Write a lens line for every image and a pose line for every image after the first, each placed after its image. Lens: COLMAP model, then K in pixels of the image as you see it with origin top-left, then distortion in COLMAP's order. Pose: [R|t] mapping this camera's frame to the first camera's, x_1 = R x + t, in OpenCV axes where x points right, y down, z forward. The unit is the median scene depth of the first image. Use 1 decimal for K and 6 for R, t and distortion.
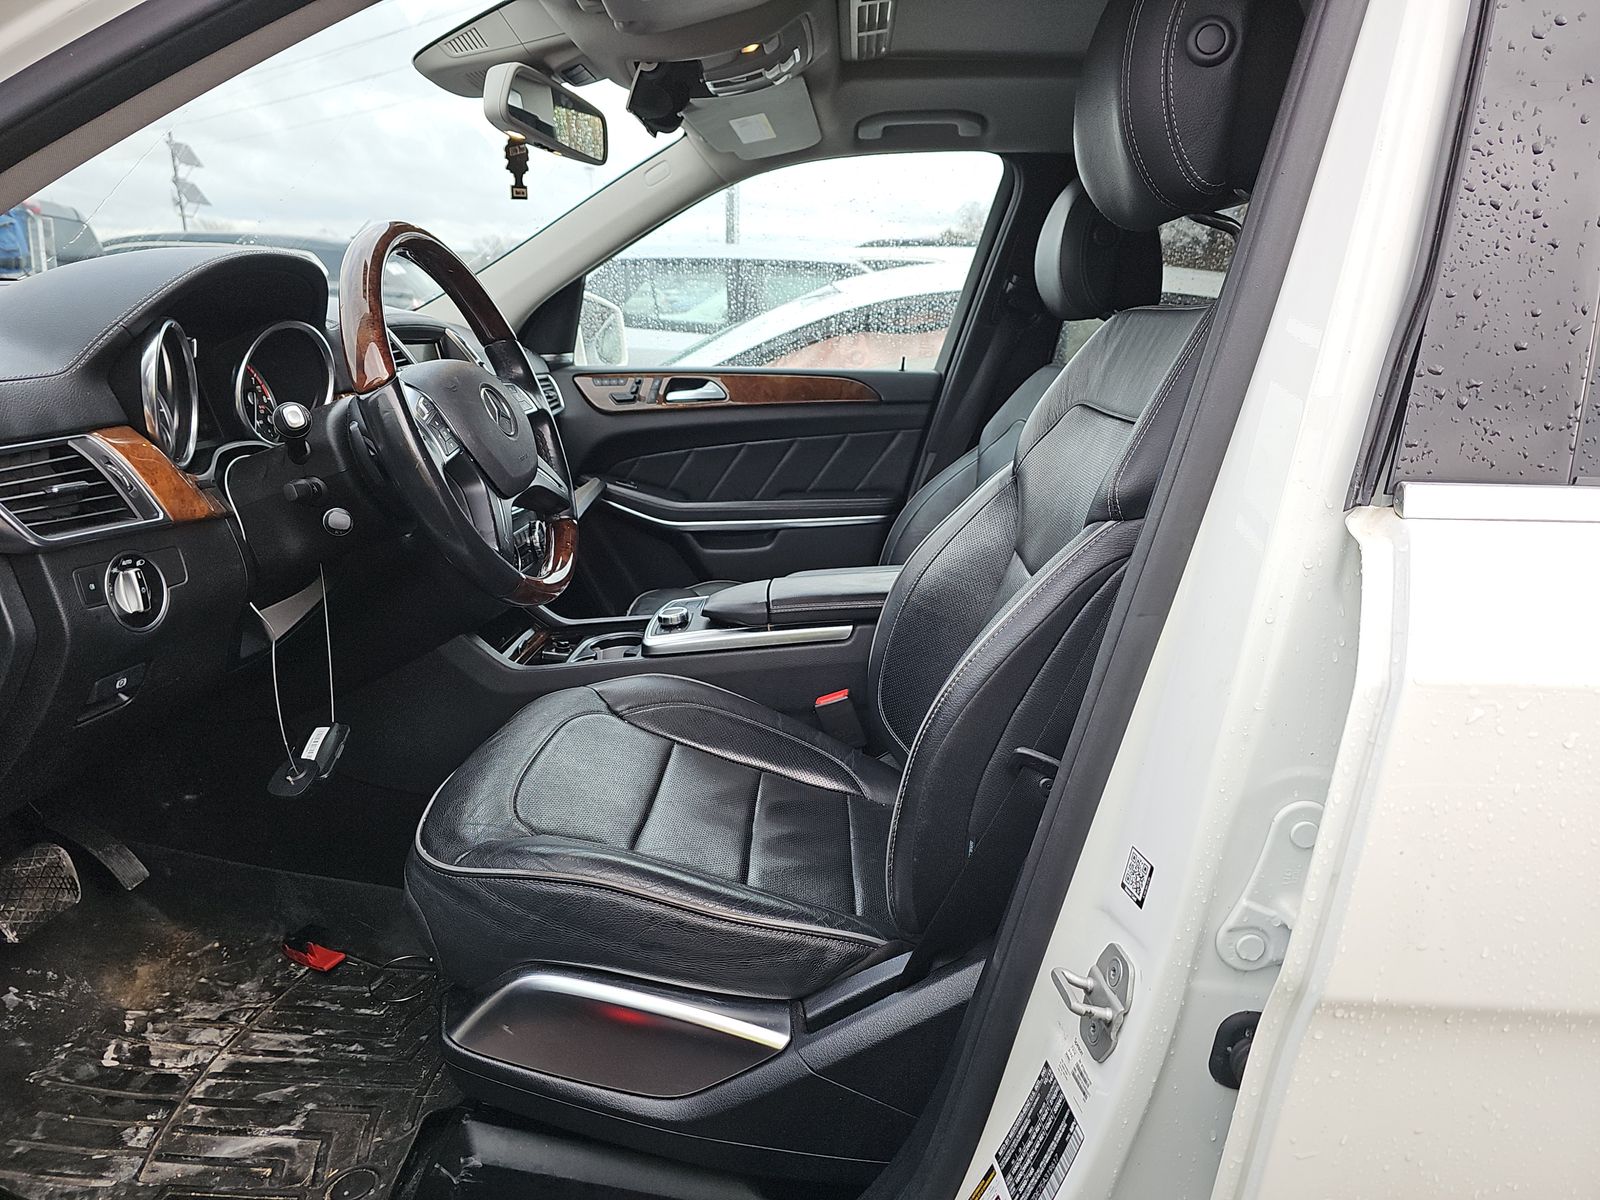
lens RADIAL K [[1075.0, 0, 811.1], [0, 1075.0, 587.4], [0, 0, 1]] dist [0.033736, -0.028682]
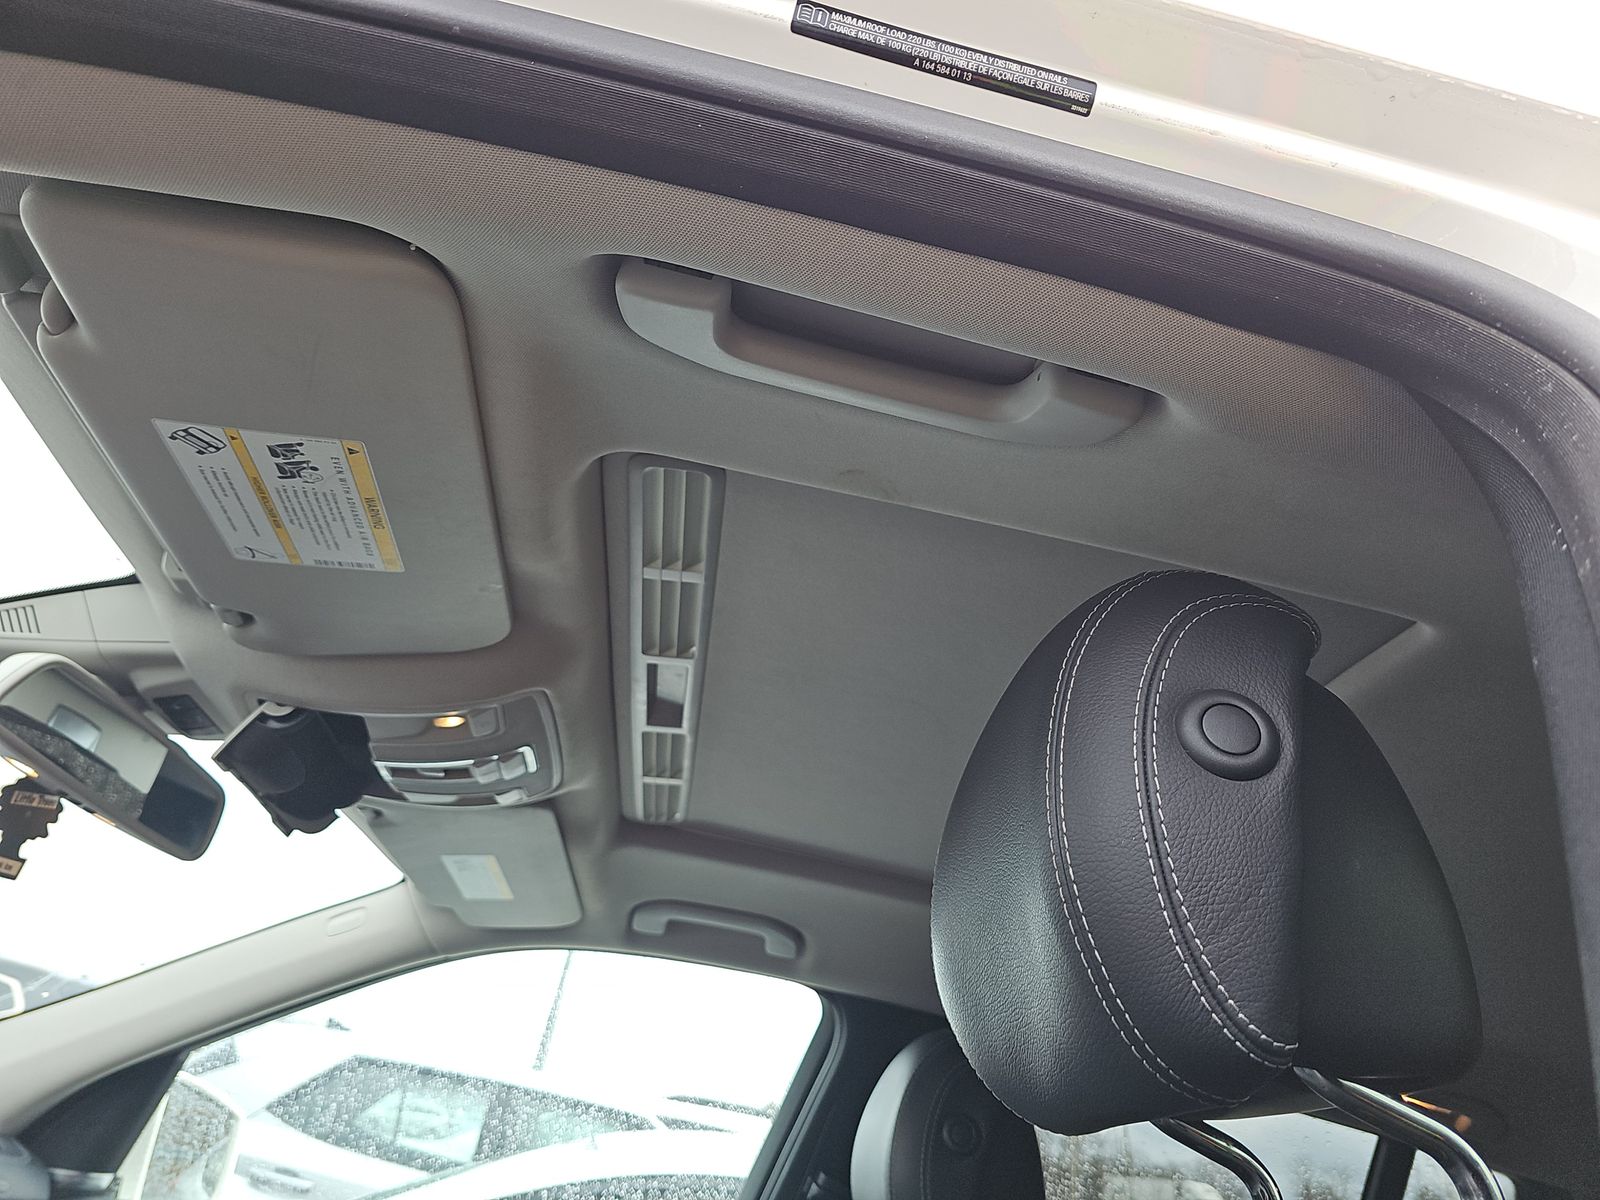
lens RADIAL K [[1072.6, 0, 804.0], [0, 1072.6, 591.1], [0, 0, 1]] dist [0.047678, -0.045249]
pose [[0.973627, 0.221632, 0.054126, 0.122929], [-0.124804, 0.716002, -0.686851, -0.167144], [-0.190982, 0.661982, 0.724780, 0.540349]]
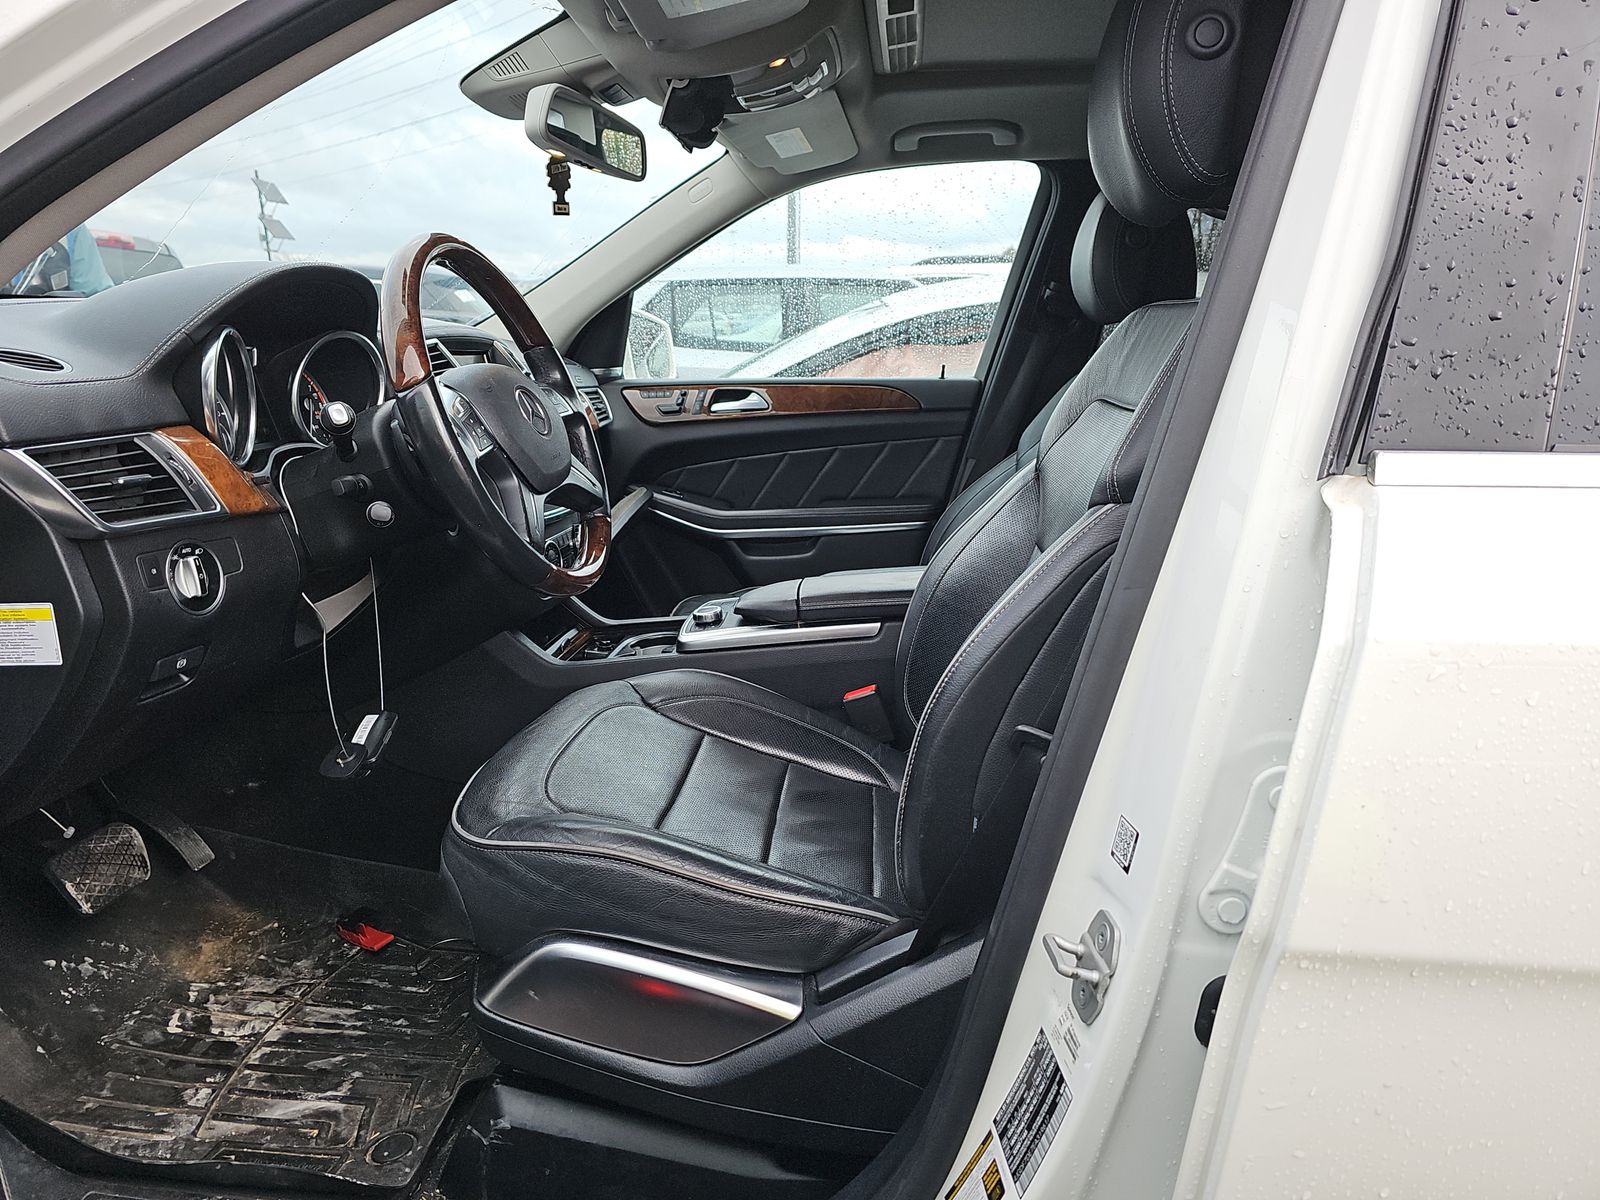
lens RADIAL K [[1072.6, 0, 804.0], [0, 1072.6, 591.1], [0, 0, 1]] dist [0.047678, -0.045249]
pose [[0.997897, -0.002177, -0.064781, 0.043091], [0.001193, 0.999884, -0.015216, 0.028715], [0.064806, 0.015107, 0.997784, -0.029558]]
